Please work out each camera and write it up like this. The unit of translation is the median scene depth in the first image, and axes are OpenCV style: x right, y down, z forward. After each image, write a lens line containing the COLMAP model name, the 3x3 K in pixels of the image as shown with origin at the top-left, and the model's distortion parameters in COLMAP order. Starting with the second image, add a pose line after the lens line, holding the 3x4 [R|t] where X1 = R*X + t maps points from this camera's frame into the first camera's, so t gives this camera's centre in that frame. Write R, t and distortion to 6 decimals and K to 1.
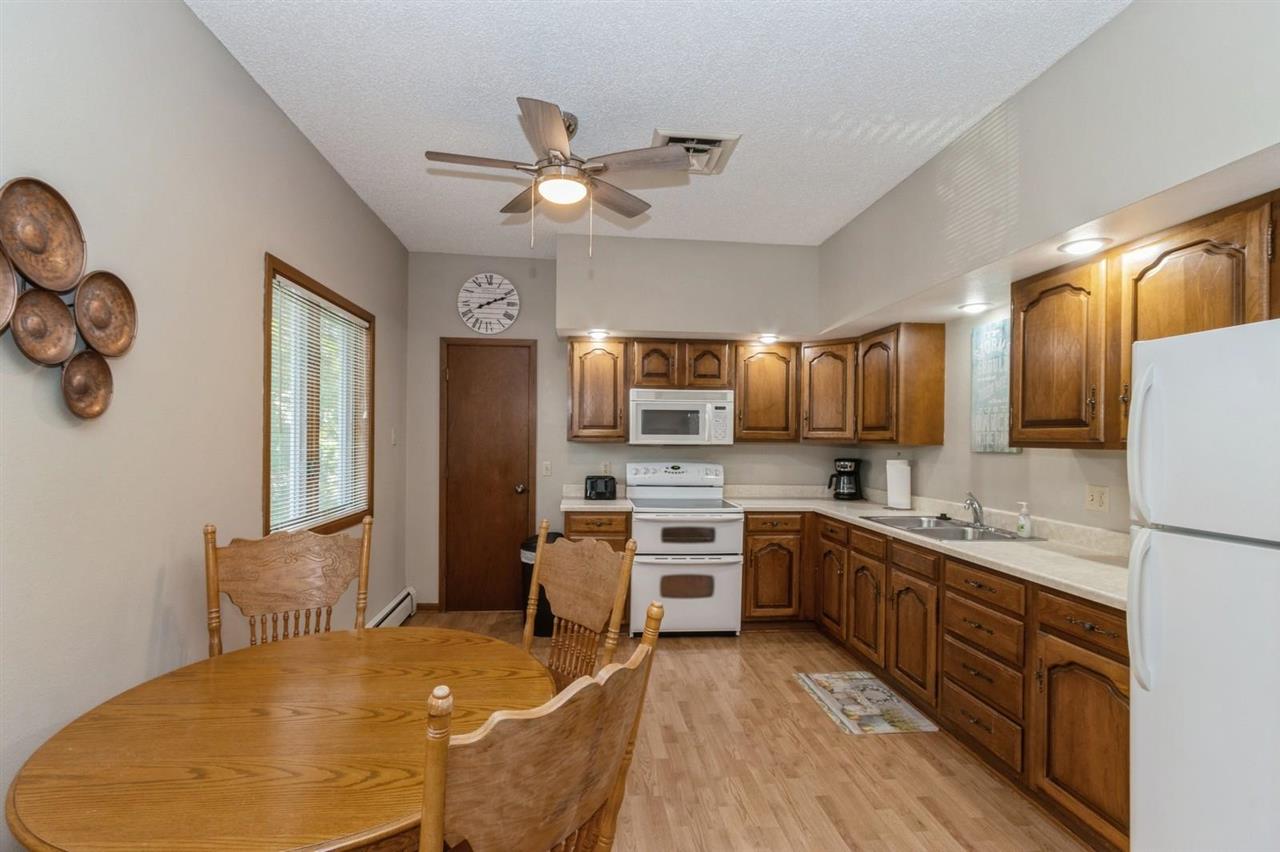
lens RADIAL K [[594.9, 0, 637.7], [0, 594.9, 439.3], [0, 0, 1]] dist [0.004965, -0.001370]
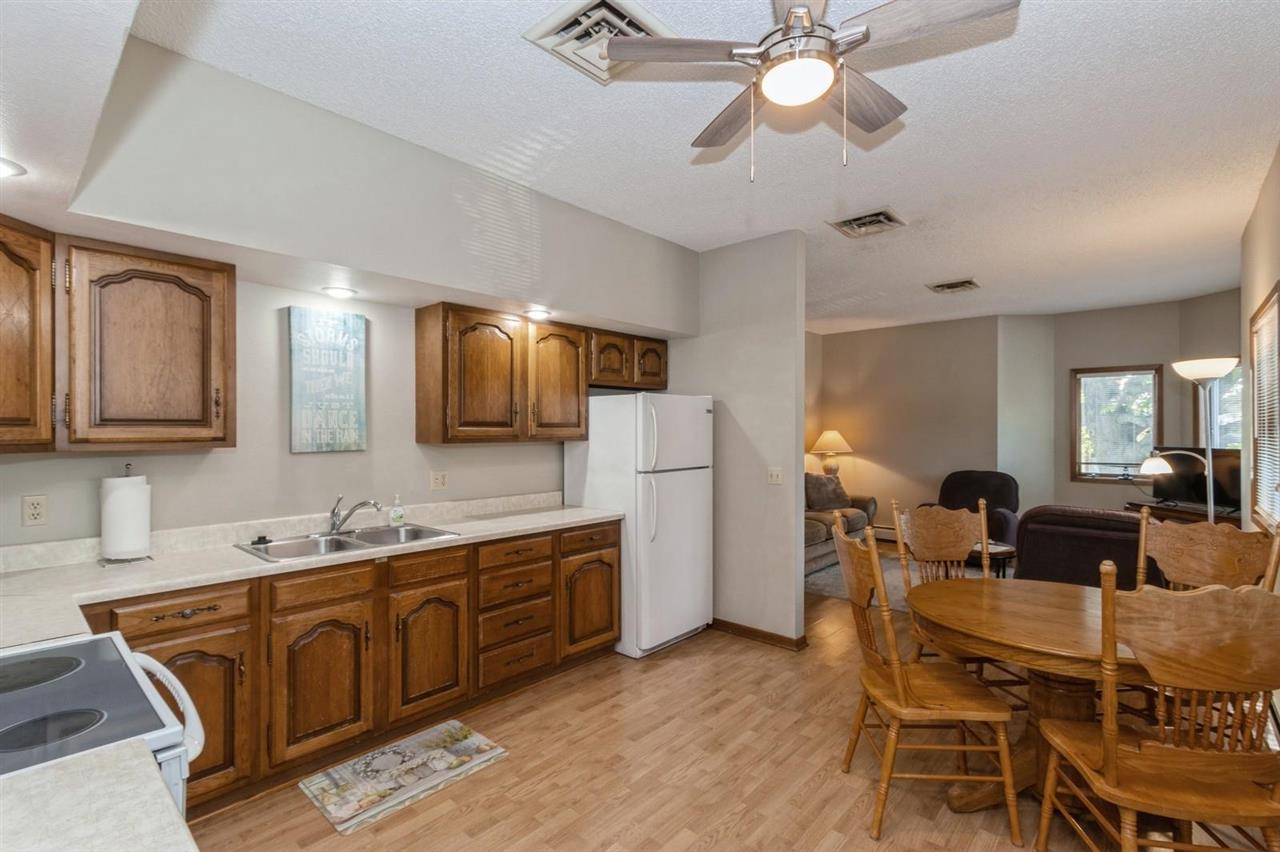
lens RADIAL K [[594.9, 0, 634.7], [0, 594.9, 425.7], [0, 0, 1]] dist [0.004965, -0.001370]
pose [[-0.670025, -0.007388, 0.742302, -0.586292], [-0.003947, 0.999972, 0.006390, -0.037013], [-0.742328, 0.001352, -0.670035, 1.829177]]
